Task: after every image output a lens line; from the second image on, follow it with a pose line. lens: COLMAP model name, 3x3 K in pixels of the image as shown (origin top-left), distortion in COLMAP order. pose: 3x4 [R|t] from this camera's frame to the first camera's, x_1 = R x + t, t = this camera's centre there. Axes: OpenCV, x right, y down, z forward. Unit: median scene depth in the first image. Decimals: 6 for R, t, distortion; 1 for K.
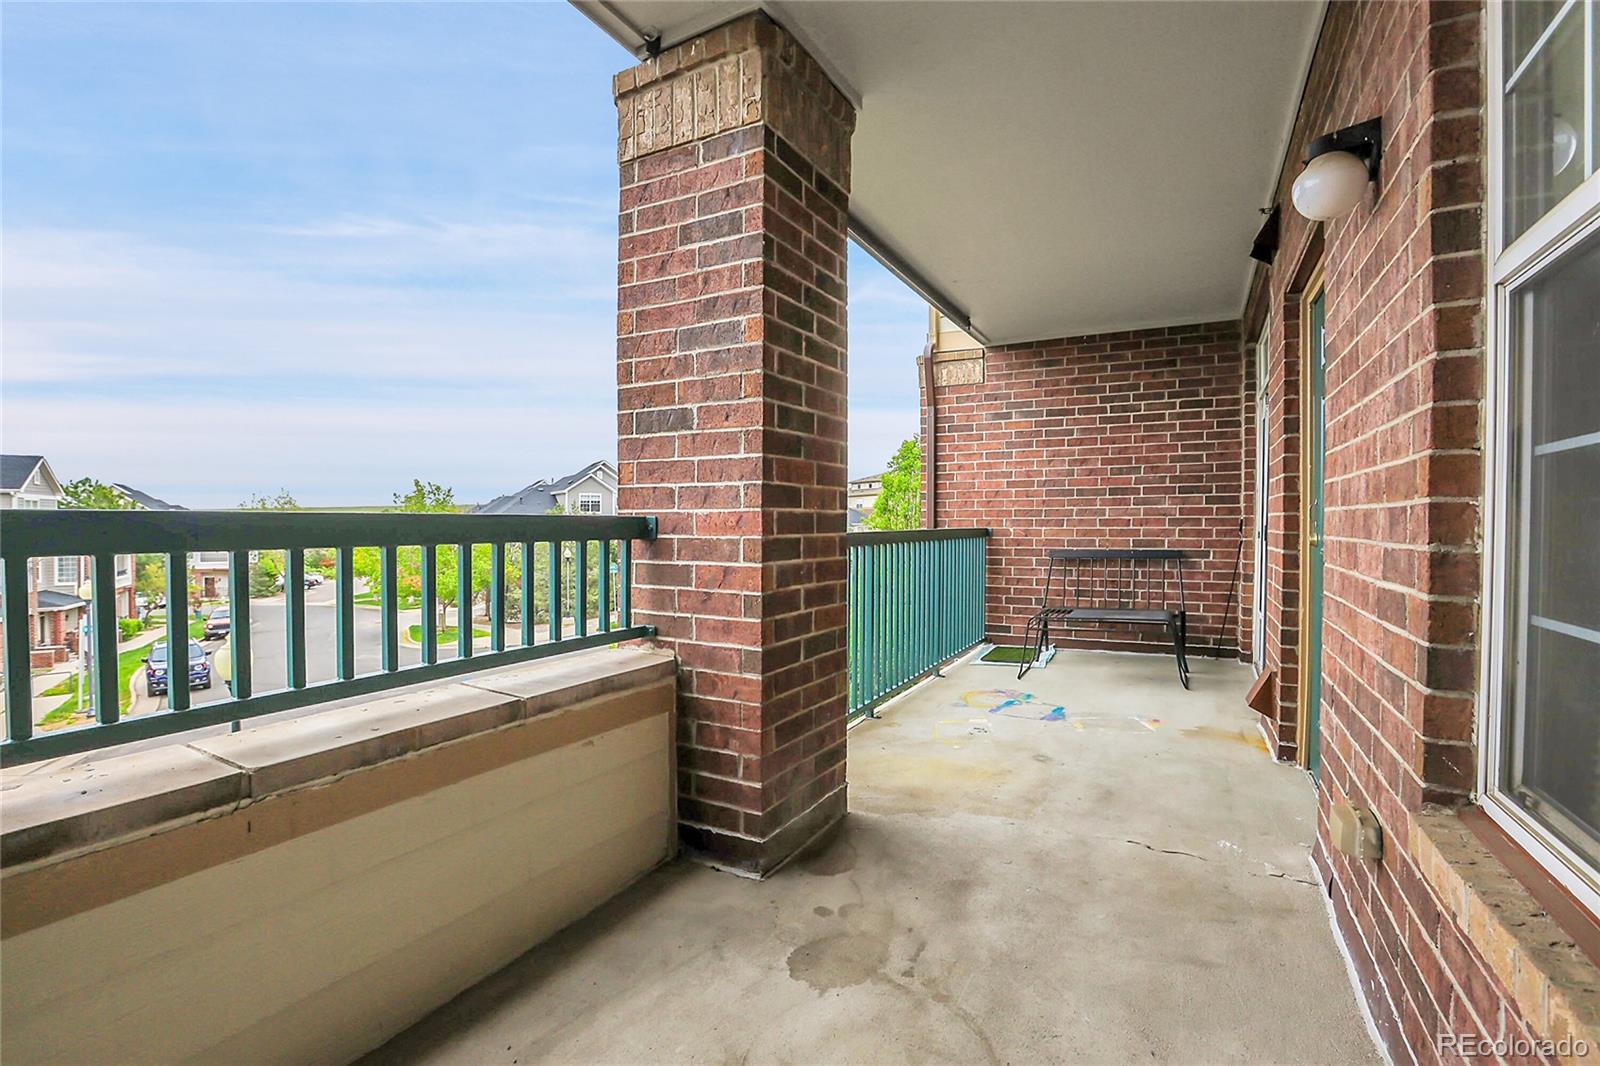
lens RADIAL K [[718.6, 0, 795.1], [0, 718.6, 534.2], [0, 0, 1]] dist [-0.020941, 0.002373]
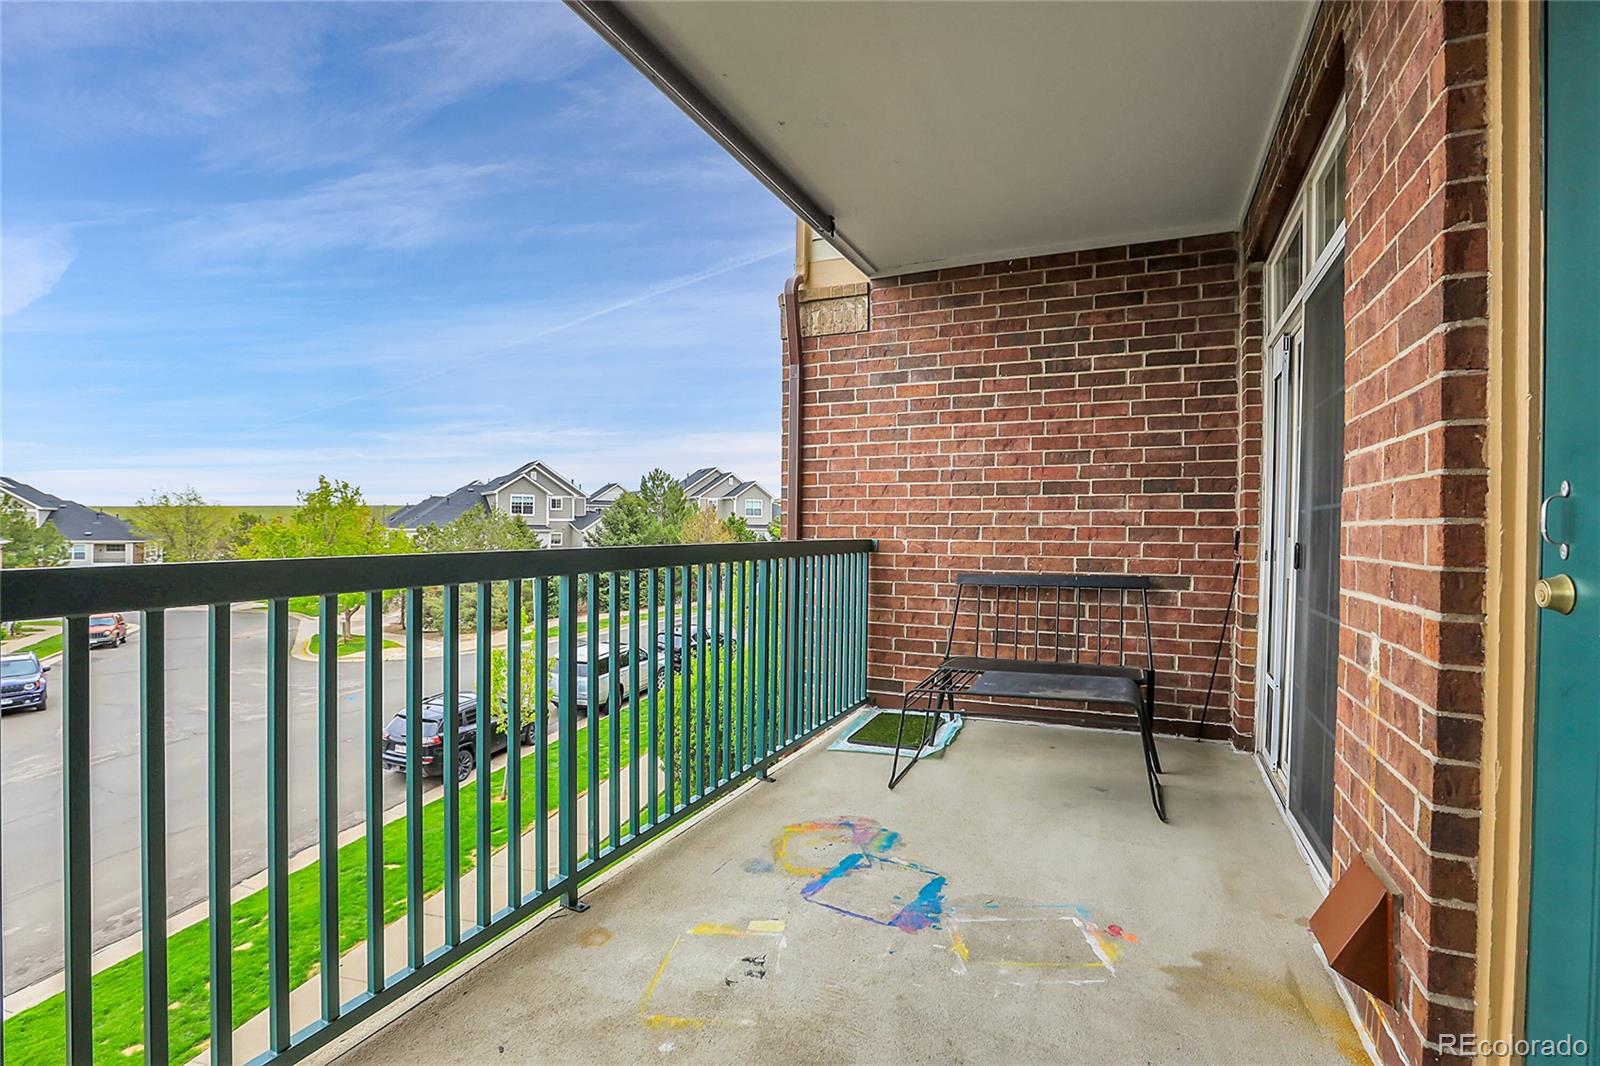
lens RADIAL K [[718.6, 0, 784.6], [0, 718.6, 534.5], [0, 0, 1]] dist [-0.020941, 0.002373]
pose [[0.998753, 0.011197, 0.048644, 0.166536], [-0.010830, 0.999911, -0.007820, -0.007675], [-0.048727, 0.007284, 0.998786, 0.344779]]
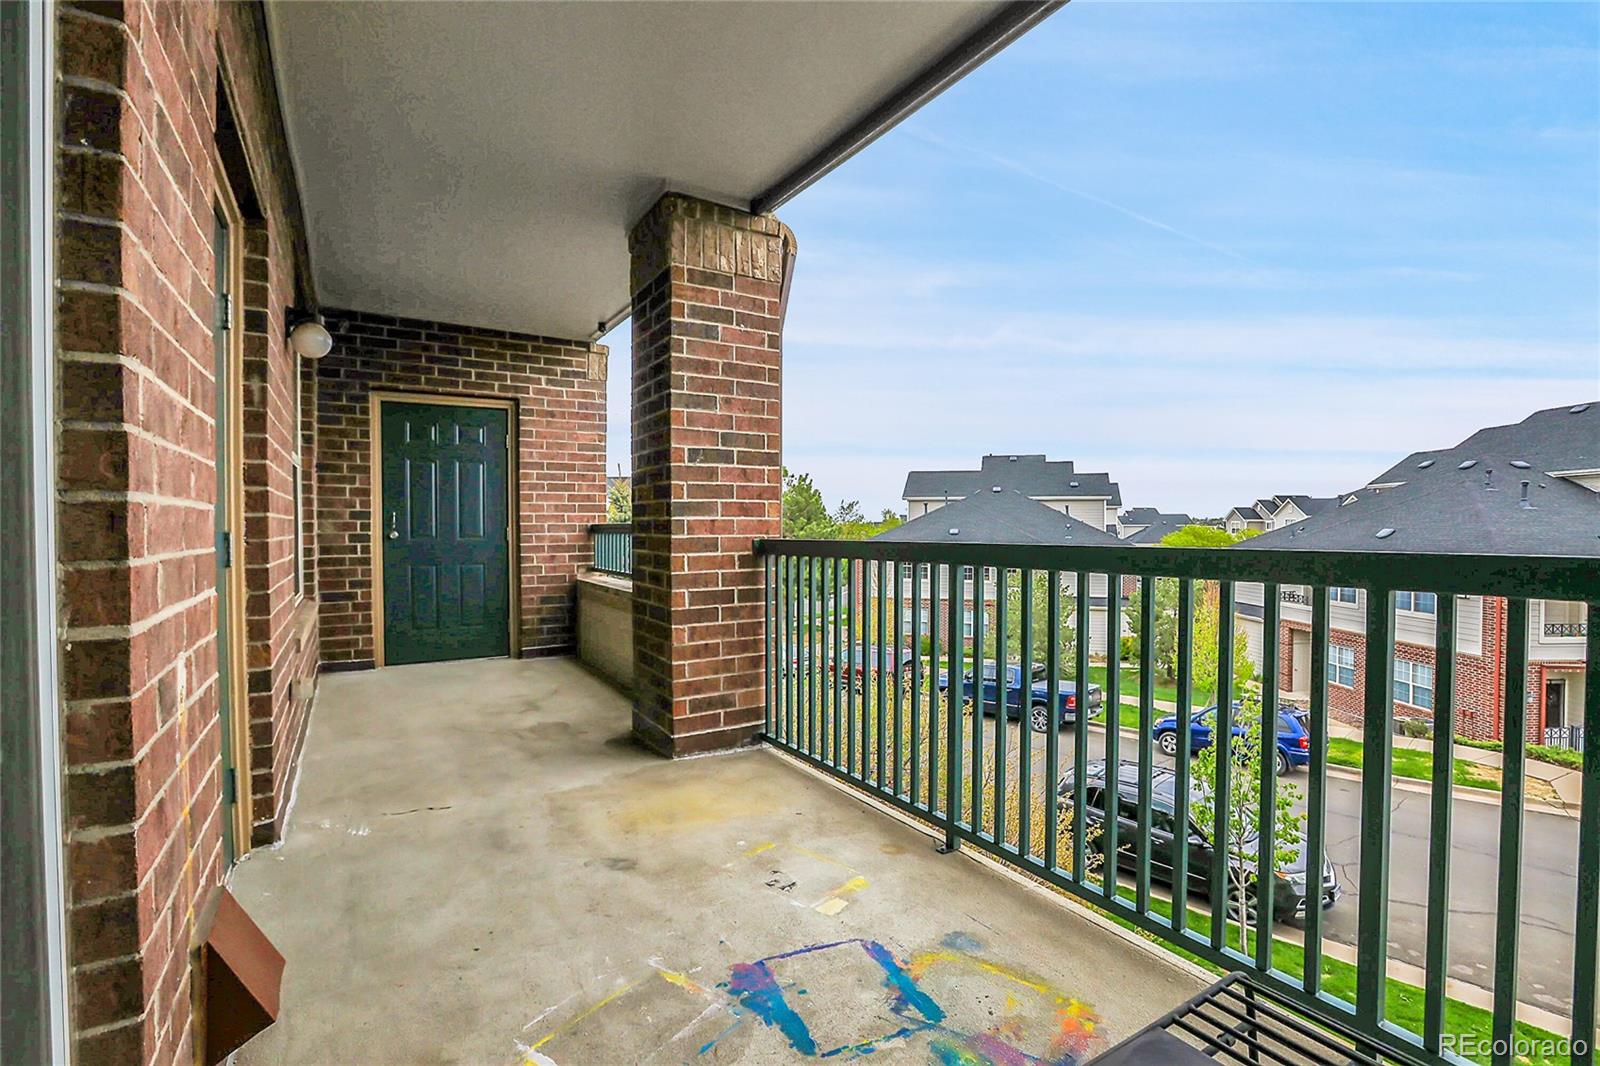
lens RADIAL K [[718.6, 0, 783.4], [0, 718.6, 537.1], [0, 0, 1]] dist [-0.020941, 0.002373]
pose [[-0.506485, 0.010188, -0.862189, 0.491609], [-0.008958, 0.999814, 0.017077, -0.007909], [0.862202, 0.016372, -0.506300, 0.848800]]
